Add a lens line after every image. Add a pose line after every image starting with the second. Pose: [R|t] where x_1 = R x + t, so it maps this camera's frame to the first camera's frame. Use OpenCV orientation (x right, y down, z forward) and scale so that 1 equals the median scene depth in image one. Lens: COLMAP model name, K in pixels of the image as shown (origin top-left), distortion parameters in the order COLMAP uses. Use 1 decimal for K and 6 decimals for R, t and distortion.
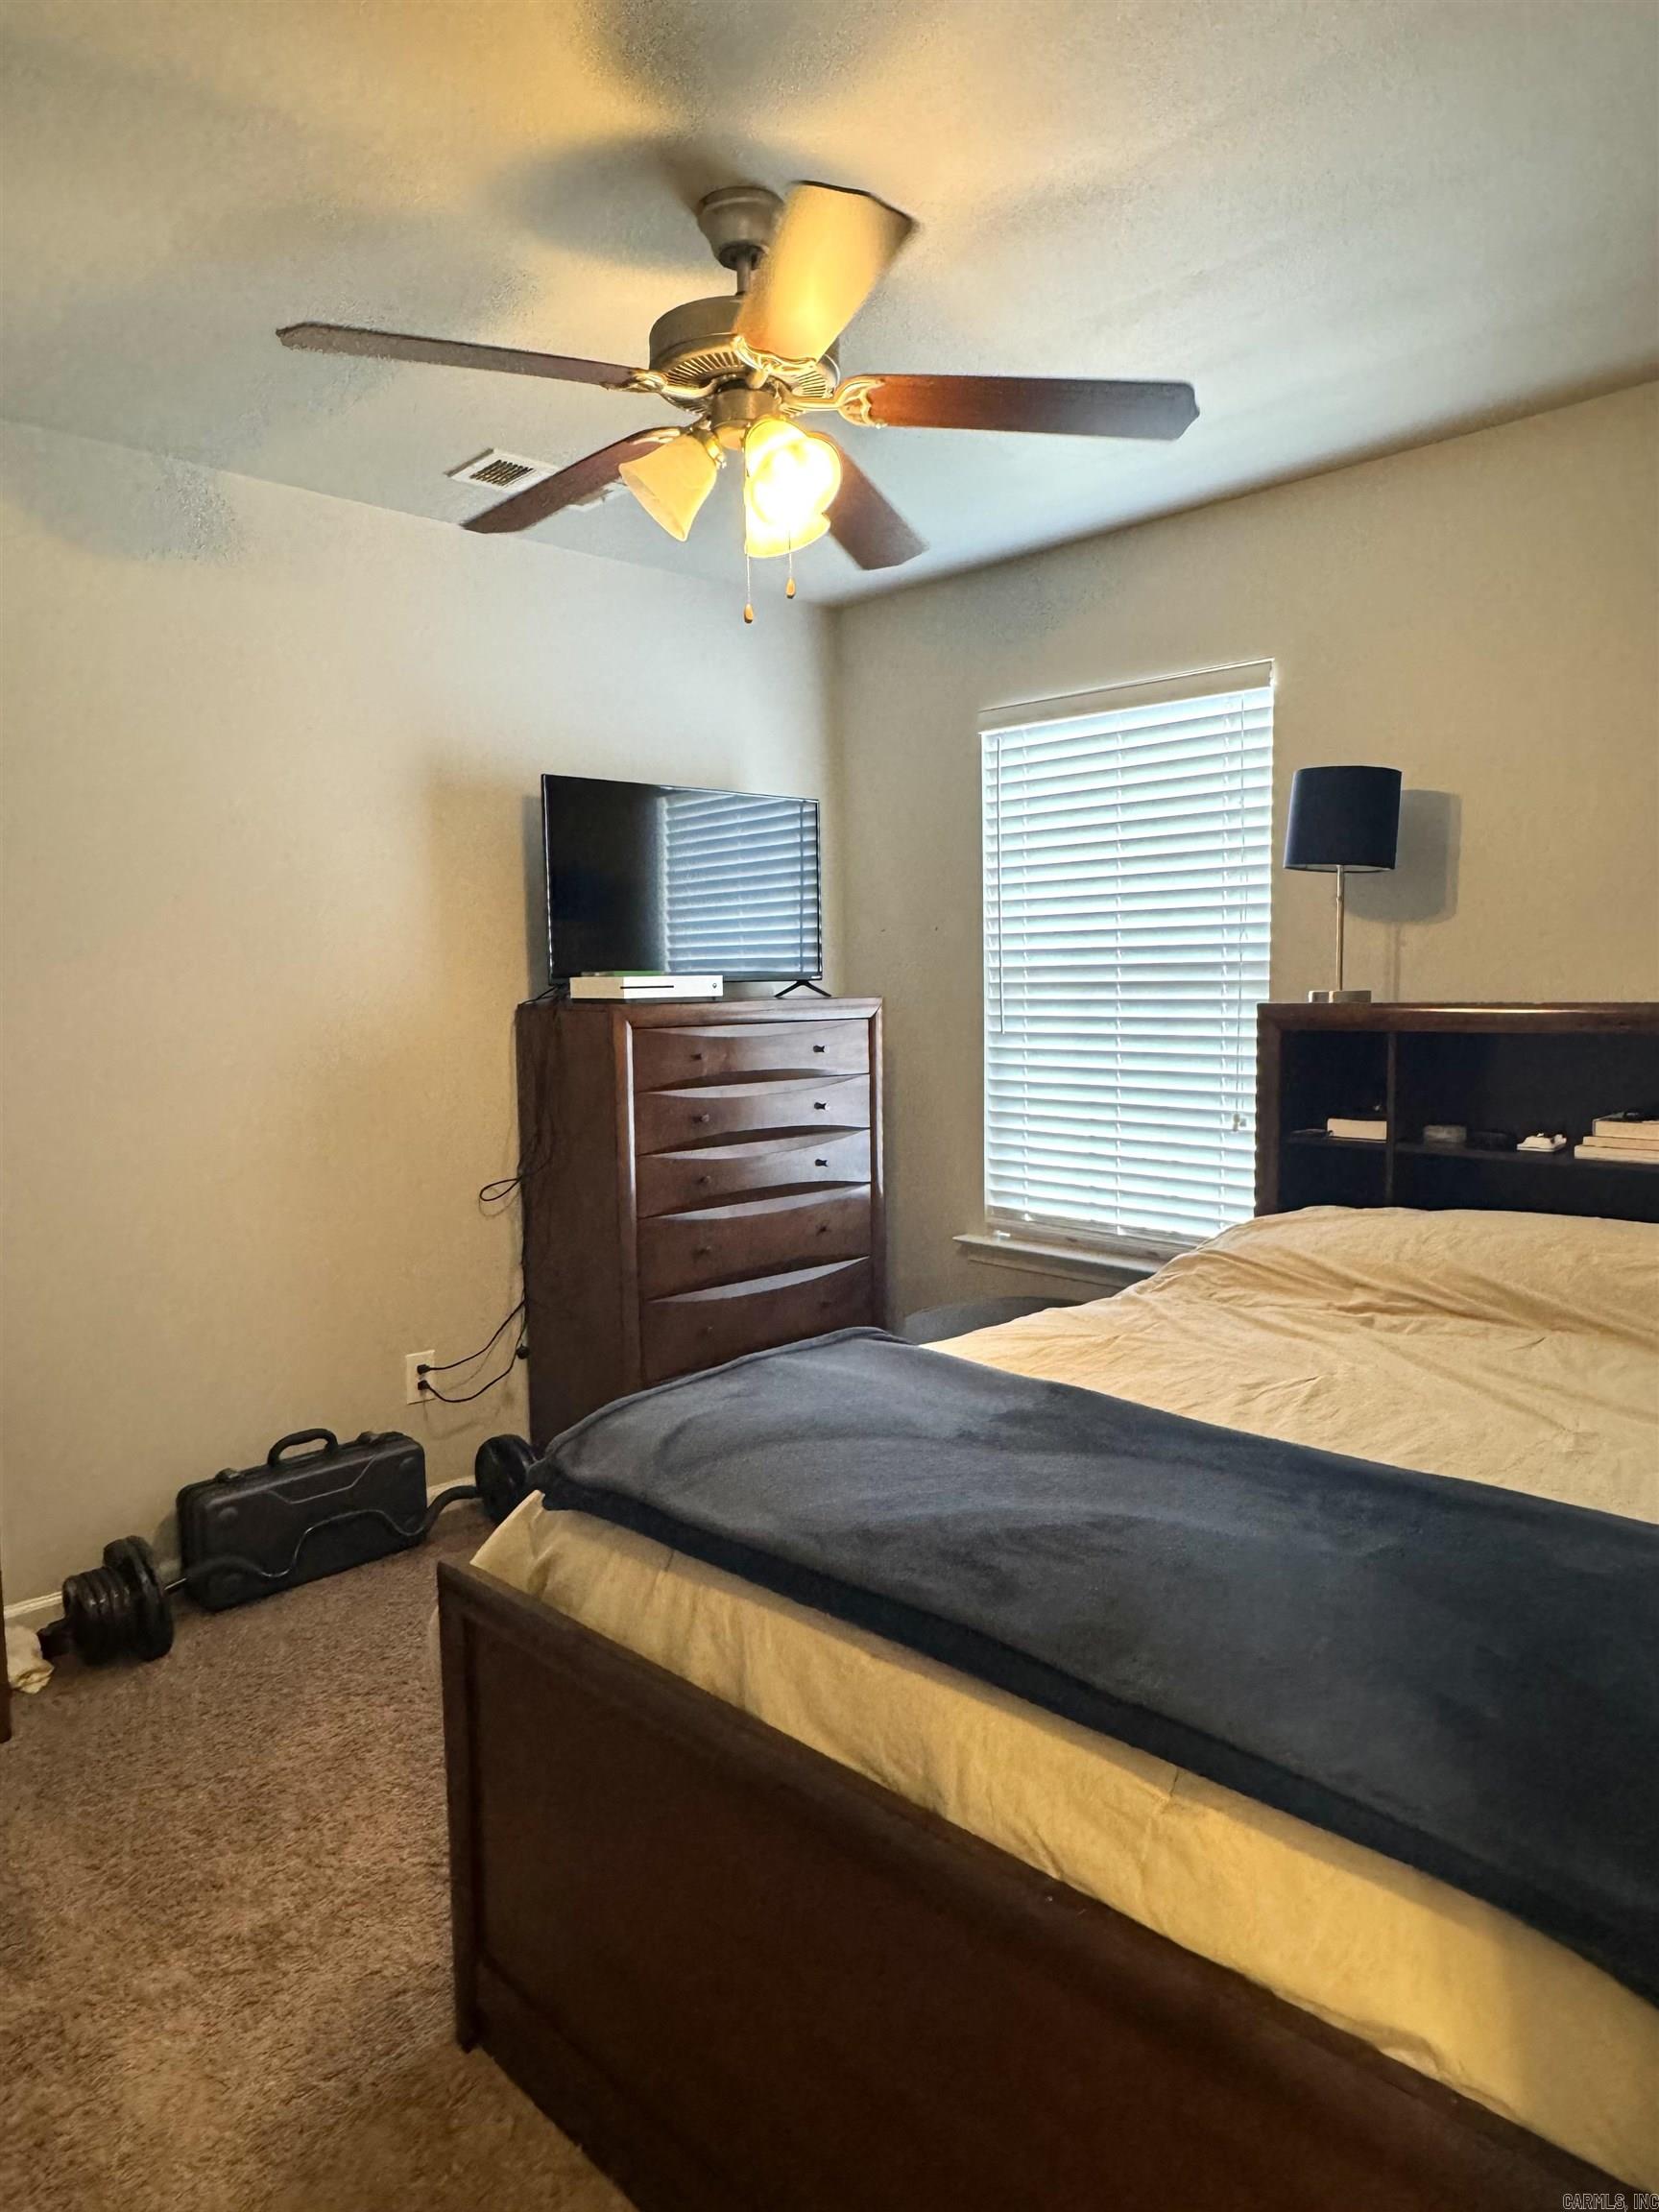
lens RADIAL K [[1420.4, 0, 834.2], [0, 1420.4, 1121.9], [0, 0, 1]] dist [-0.005564, -0.000025]
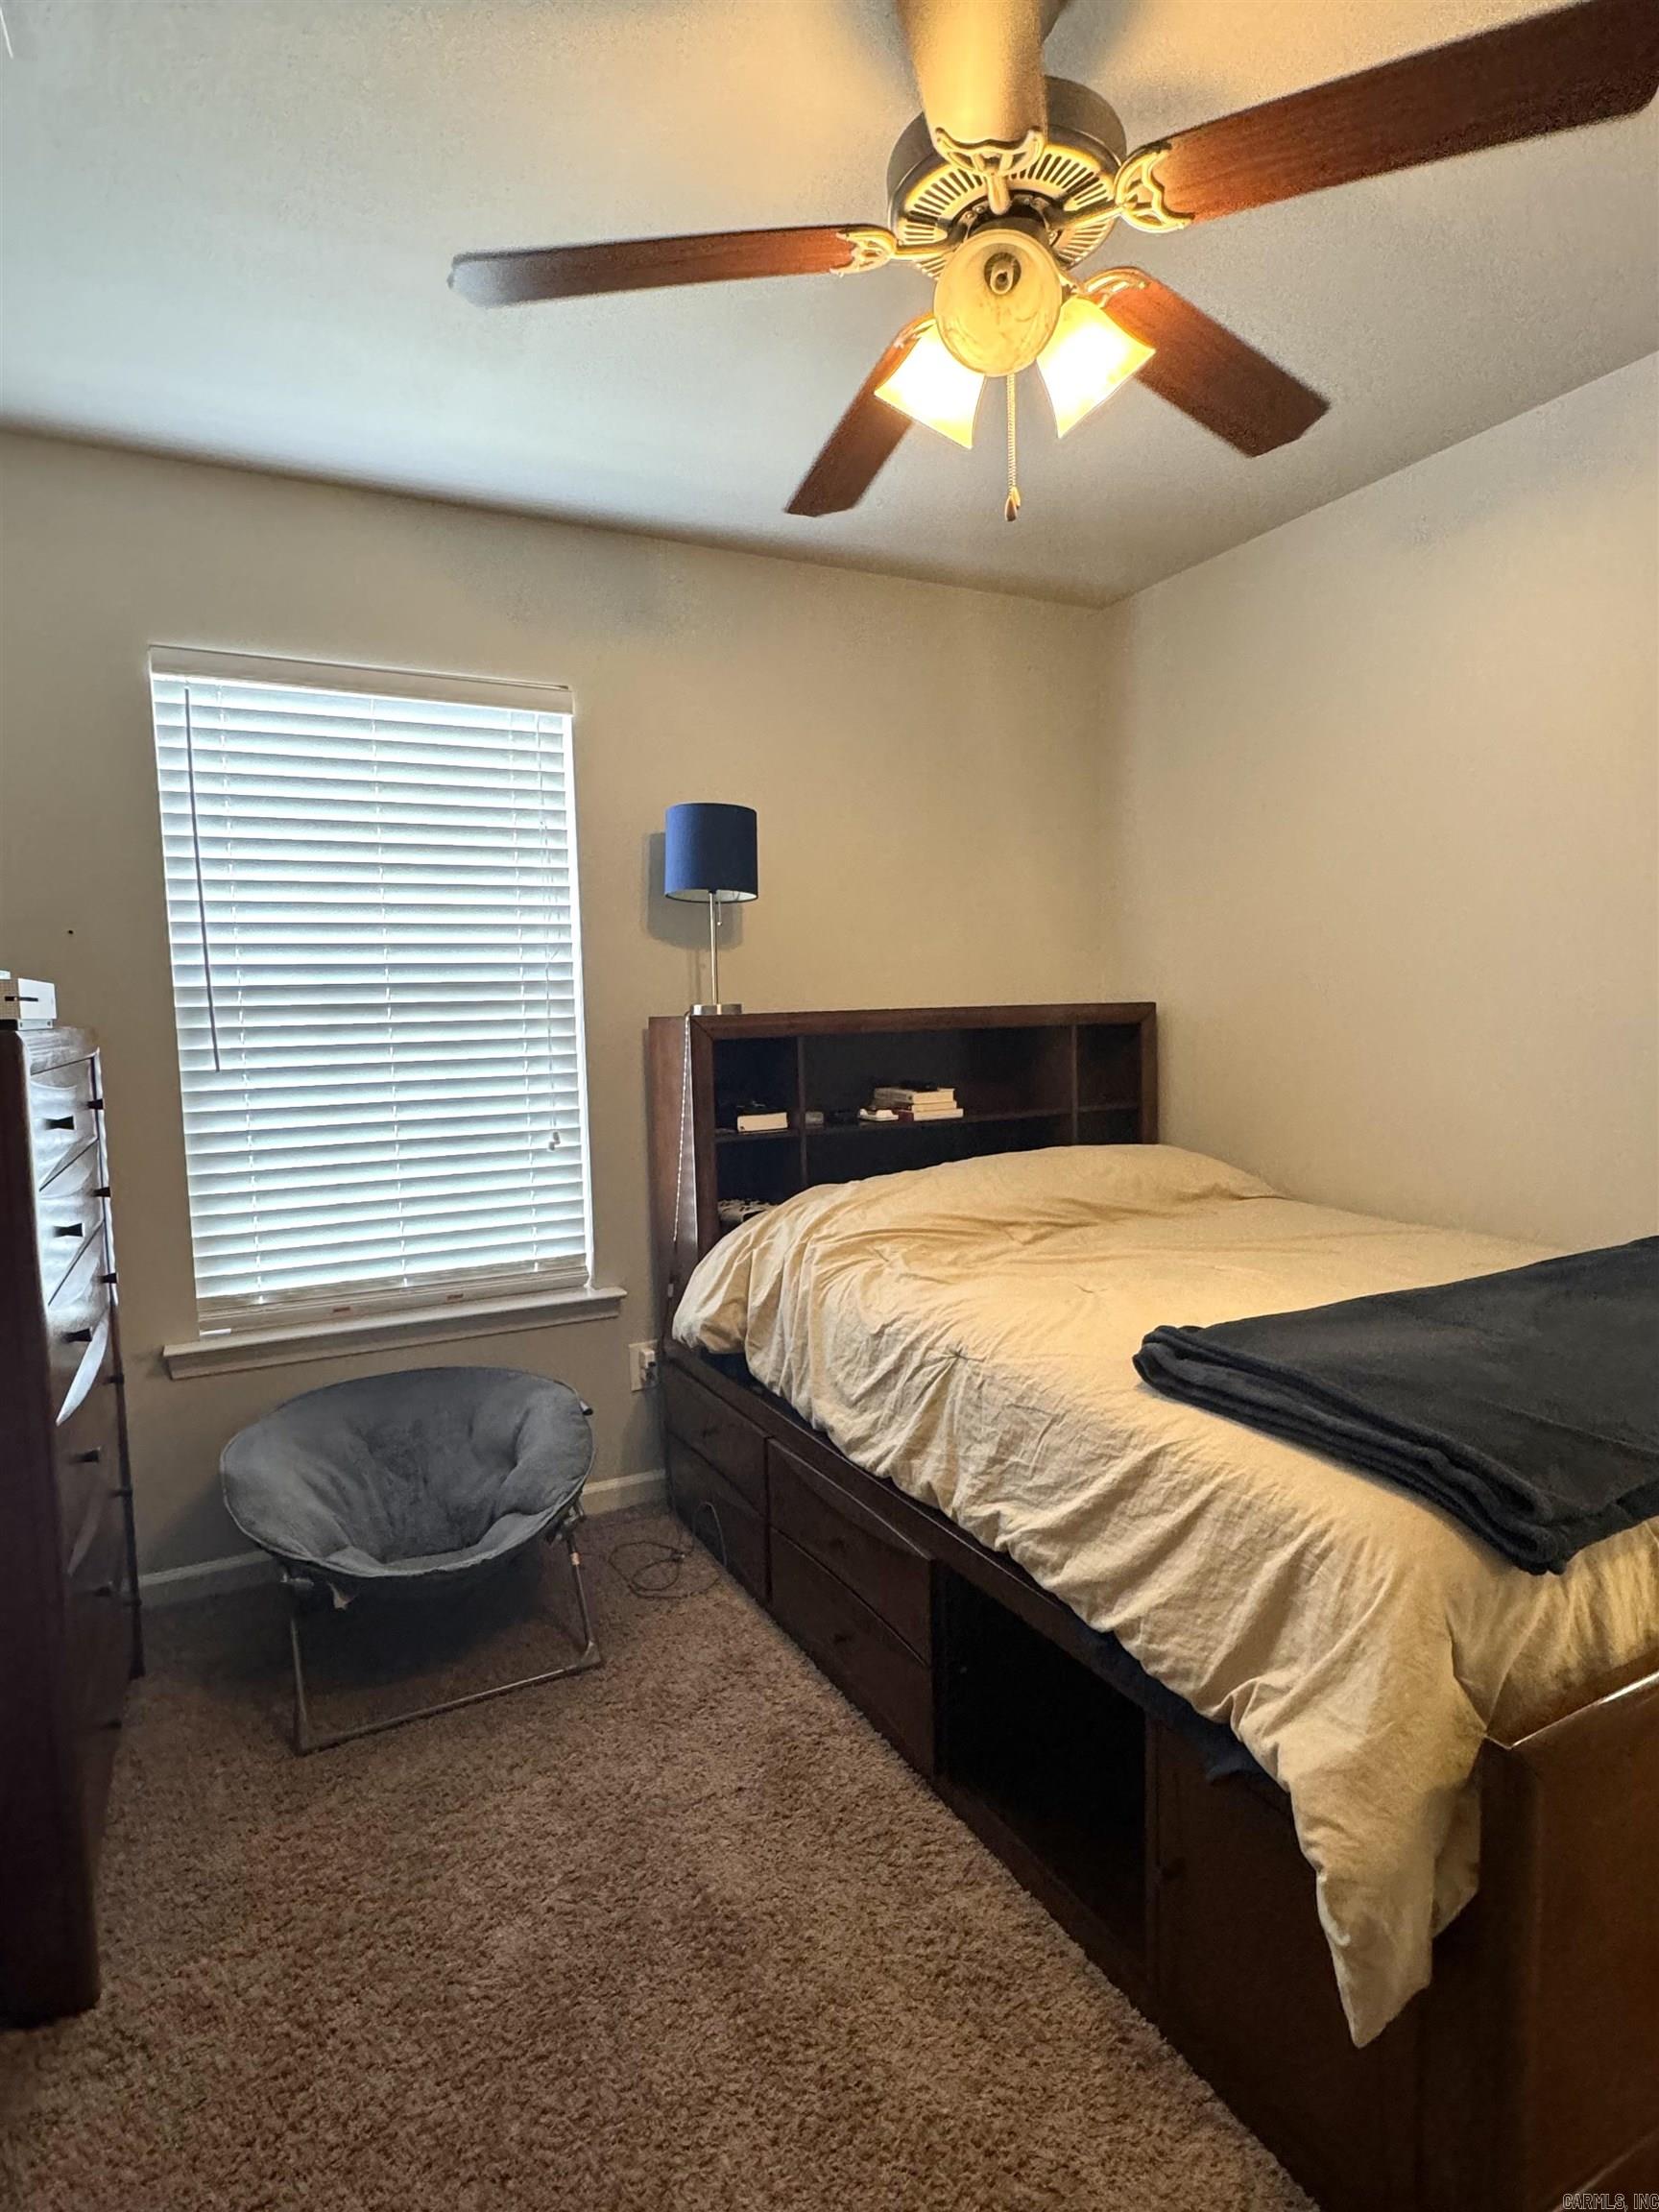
lens RADIAL K [[1191.5, 0, 832.3], [0, 1191.5, 1110.0], [0, 0, 1]] dist [-0.000270, -0.000431]
pose [[0.283811, -0.082590, 0.955317, -0.476181], [0.116457, 0.991878, 0.051153, -0.041950], [-0.951782, 0.096735, 0.291123, 0.573444]]
